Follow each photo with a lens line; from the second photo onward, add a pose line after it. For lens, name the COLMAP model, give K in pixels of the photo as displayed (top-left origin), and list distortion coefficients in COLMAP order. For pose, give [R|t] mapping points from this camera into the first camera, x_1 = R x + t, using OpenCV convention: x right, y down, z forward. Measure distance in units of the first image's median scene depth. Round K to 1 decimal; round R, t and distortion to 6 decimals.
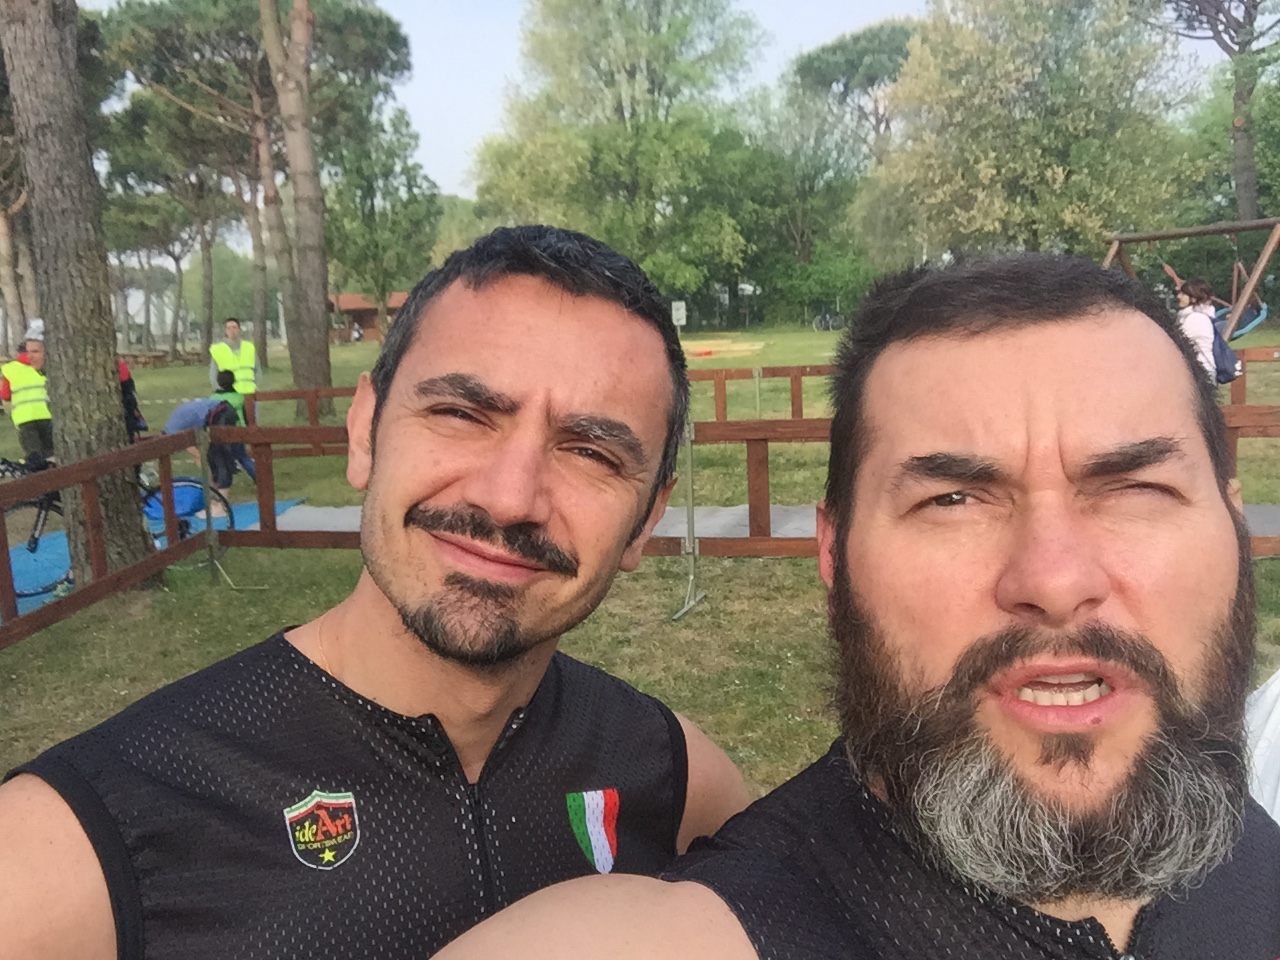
lens RADIAL K [[1163.7, 0, 633.8], [0, 1163.7, 462.4], [0, 0, 1]] dist [0.033989, -0.043728]
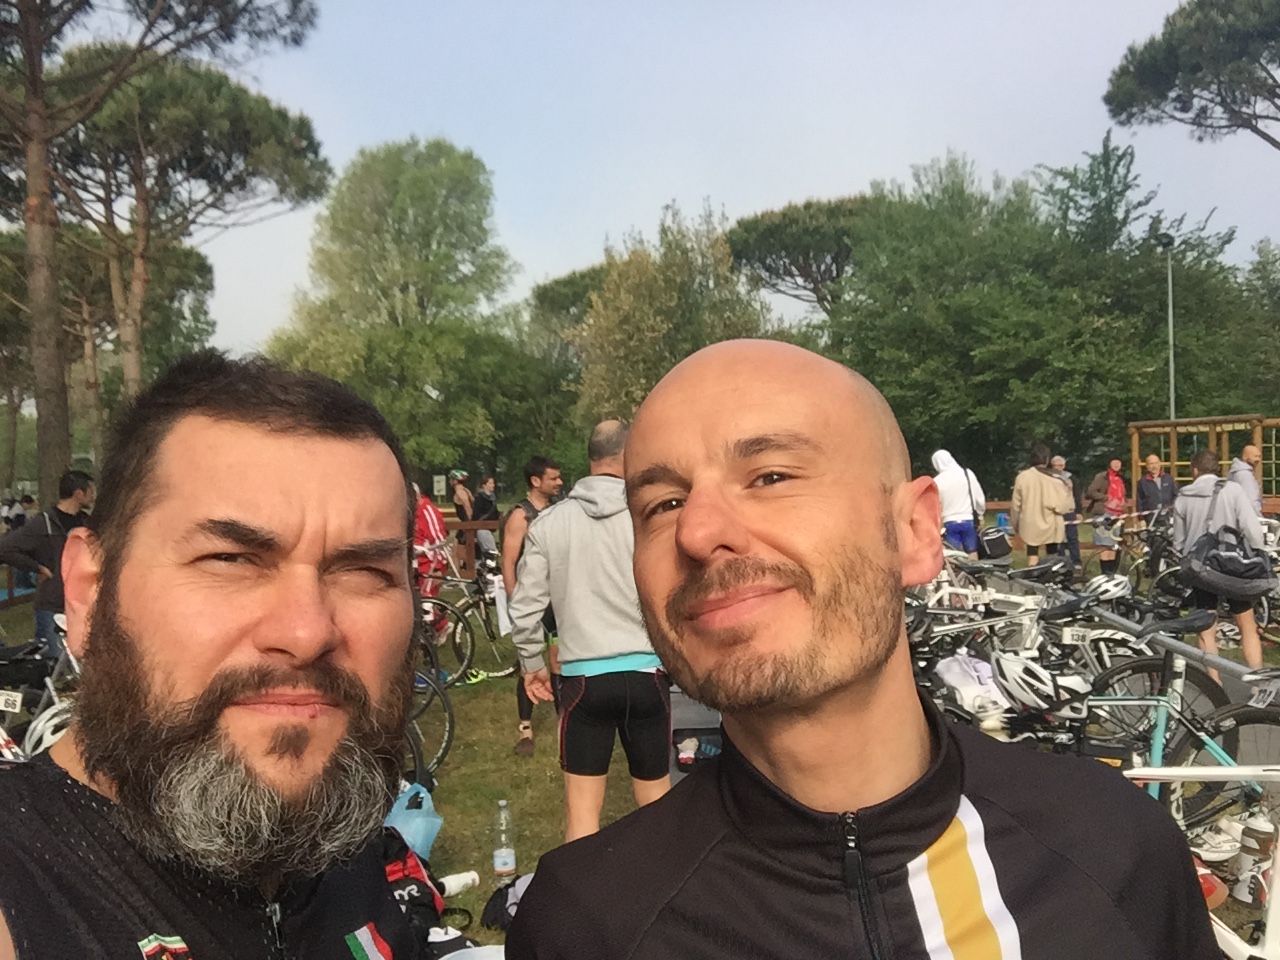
lens RADIAL K [[1163.7, 0, 640.1], [0, 1163.7, 486.4], [0, 0, 1]] dist [0.033989, -0.043728]
pose [[0.983875, 0.033568, 0.175679, 0.033232], [-0.010548, 0.991411, -0.130359, 0.025919], [-0.178546, 0.126404, 0.975778, -0.197316]]
